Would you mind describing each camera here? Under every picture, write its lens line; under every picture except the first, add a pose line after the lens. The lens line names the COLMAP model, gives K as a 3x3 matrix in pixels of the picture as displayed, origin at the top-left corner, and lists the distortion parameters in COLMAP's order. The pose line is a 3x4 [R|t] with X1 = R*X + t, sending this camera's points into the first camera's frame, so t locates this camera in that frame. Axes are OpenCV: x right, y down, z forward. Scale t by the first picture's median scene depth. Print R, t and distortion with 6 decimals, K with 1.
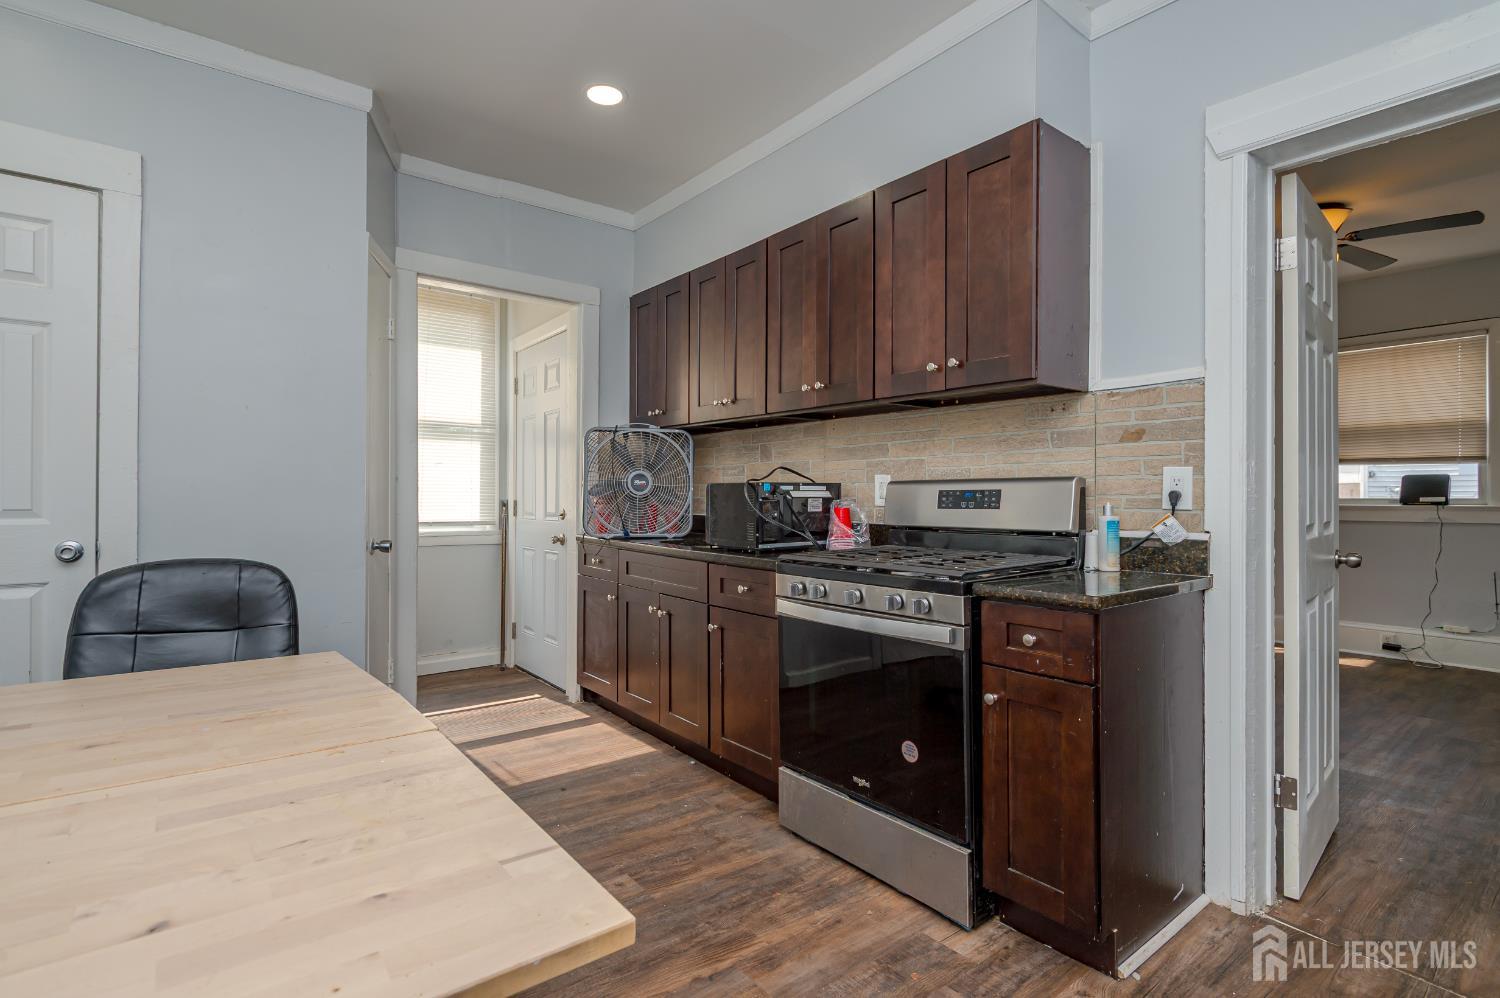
lens RADIAL K [[742.0, 0, 756.1], [0, 742.0, 495.3], [0, 0, 1]] dist [0.005032, -0.003095]
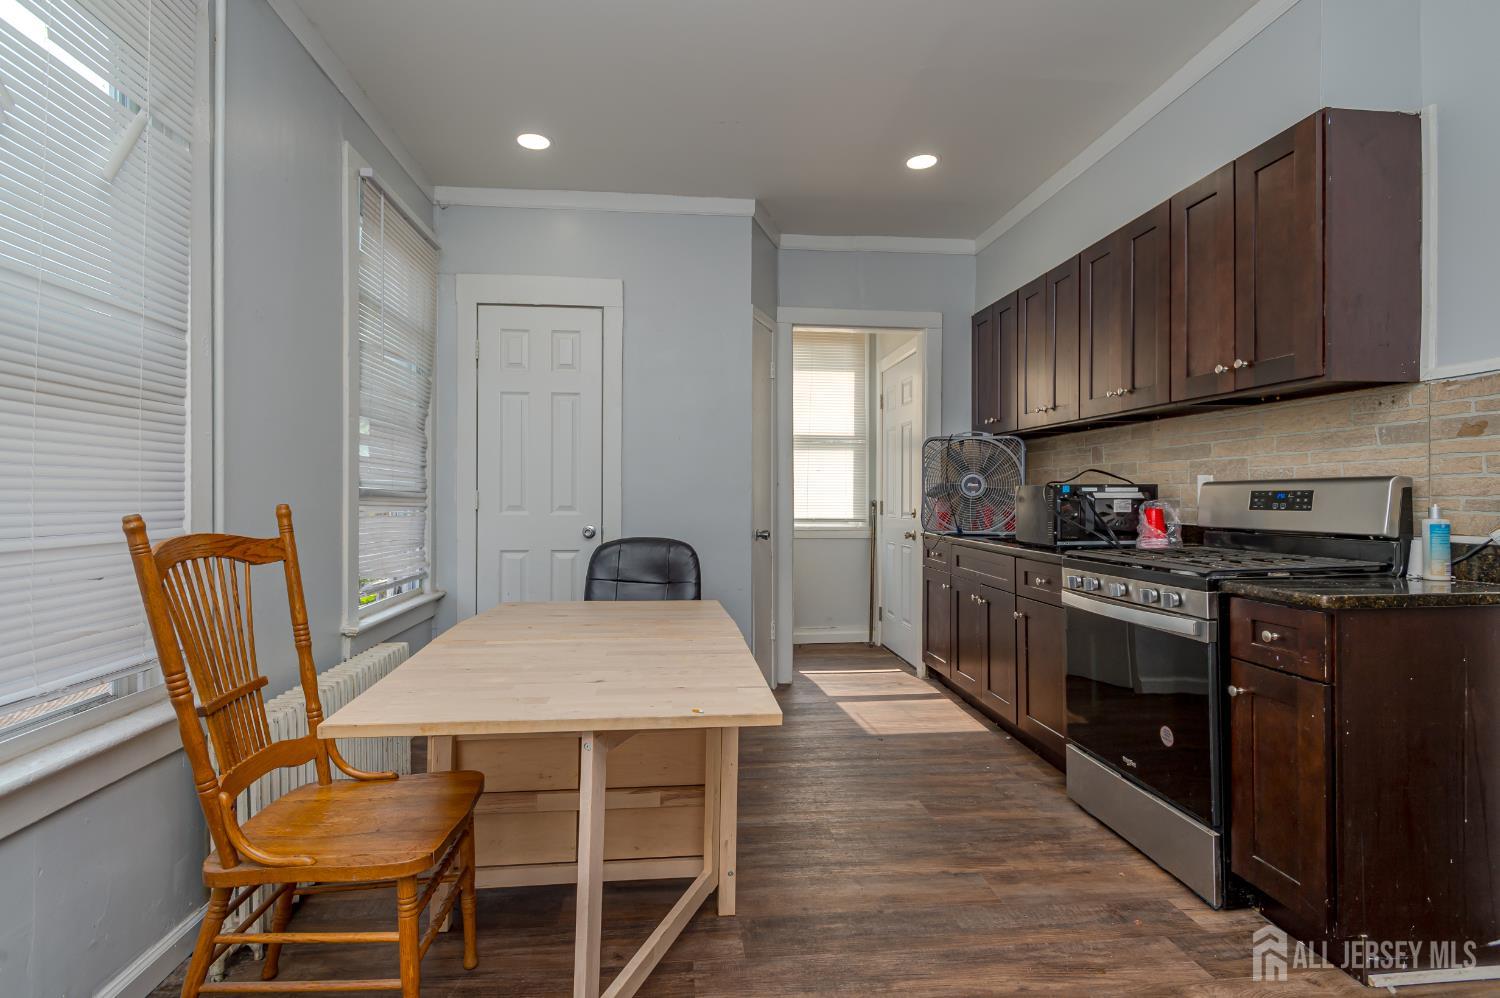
lens RADIAL K [[742.0, 0, 738.4], [0, 742.0, 499.1], [0, 0, 1]] dist [0.005032, -0.003095]
pose [[0.846274, 0.001157, -0.532746, 0.203252], [0.000891, 0.999993, 0.003587, -0.000607], [0.532747, -0.003511, 0.846267, -0.187099]]
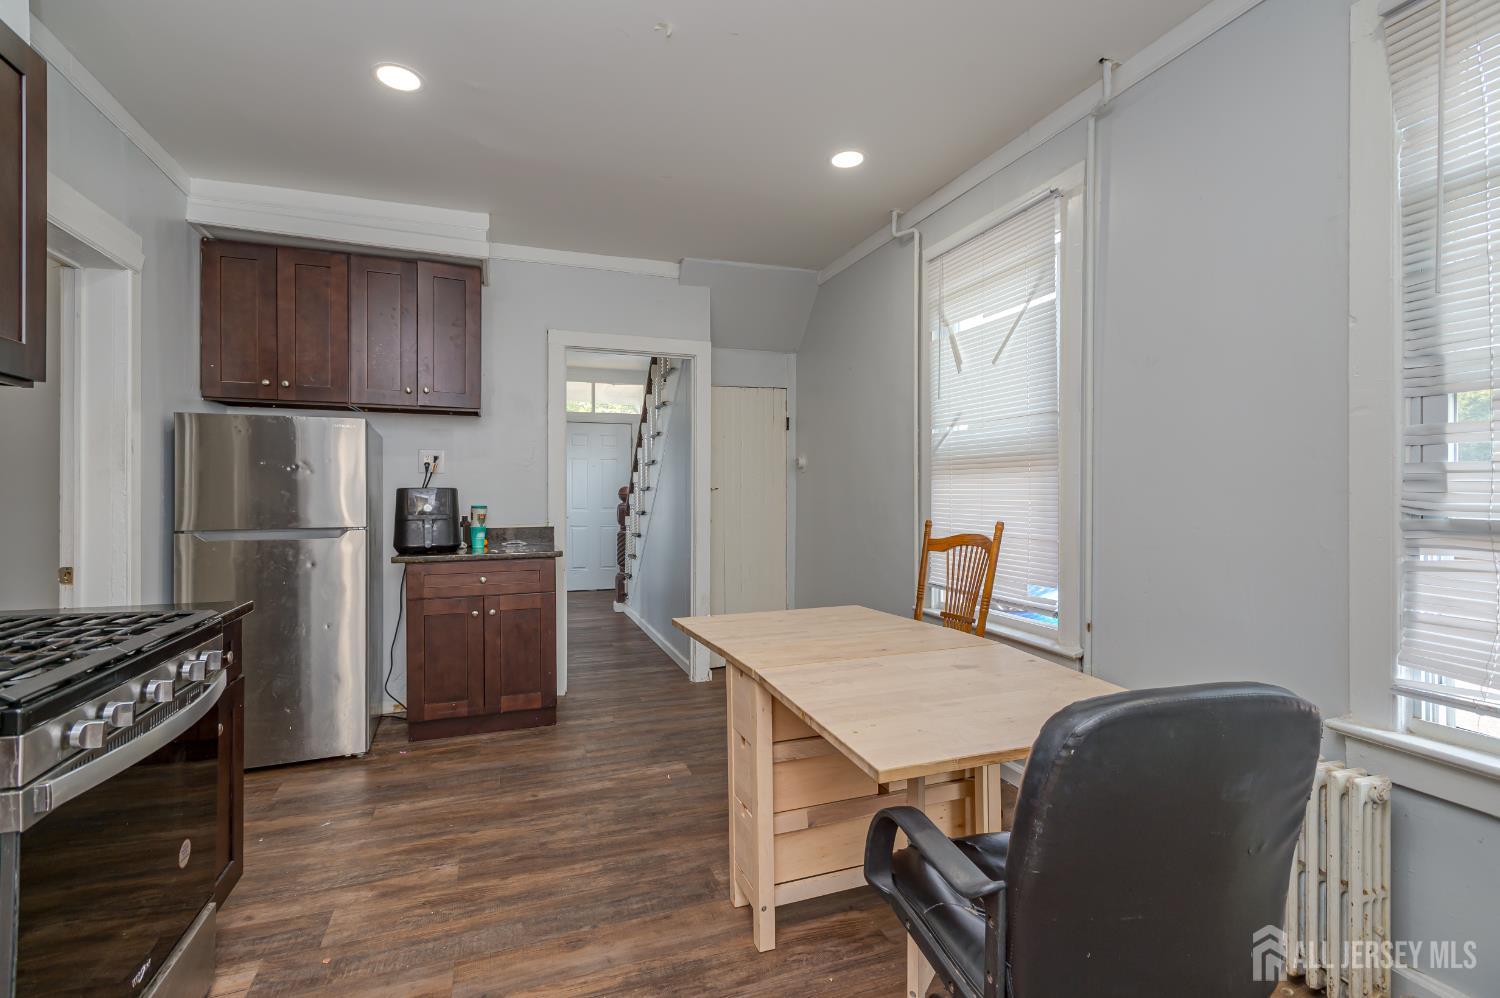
lens RADIAL K [[688.8, 0, 739.8], [0, 688.8, 494.5], [0, 0, 1]] dist [0.012434, -0.001343]
pose [[-0.949139, -0.003165, 0.314841, -0.480126], [-0.002872, 0.999995, 0.001393, -0.033072], [-0.314844, 0.000418, -0.949143, 1.235973]]
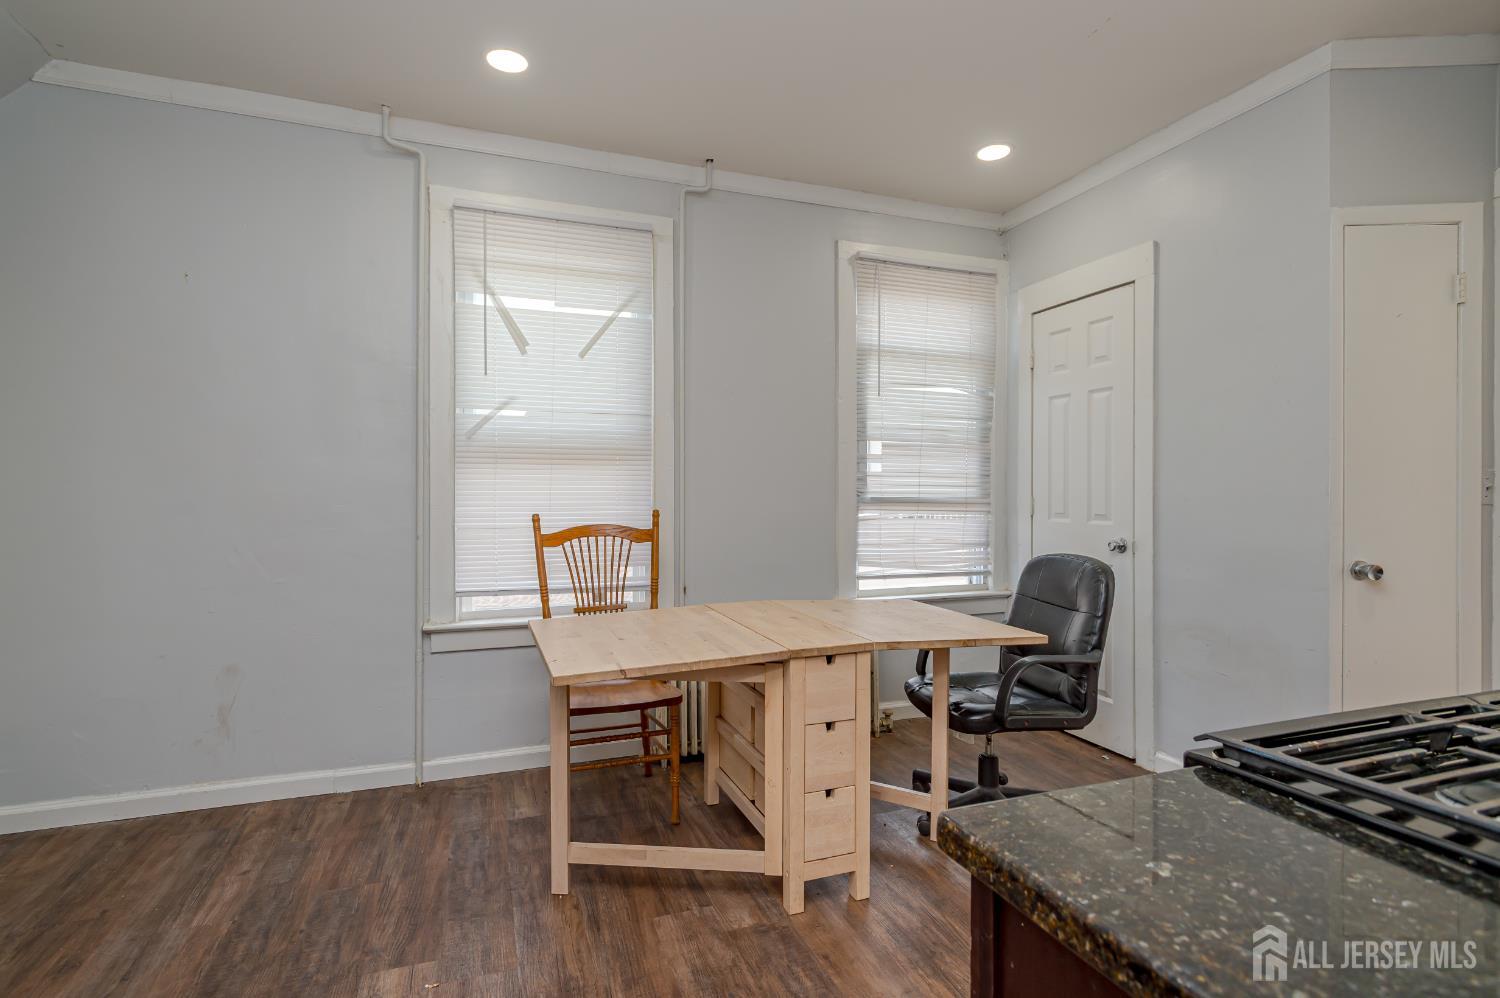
lens RADIAL K [[742.0, 0, 744.7], [0, 742.0, 491.9], [0, 0, 1]] dist [0.005032, -0.003095]
pose [[-0.293788, -0.000193, -0.955870, 0.590046], [-0.000326, 1.000000, -0.000101, -0.022165], [0.955870, 0.000281, -0.293788, 0.657238]]
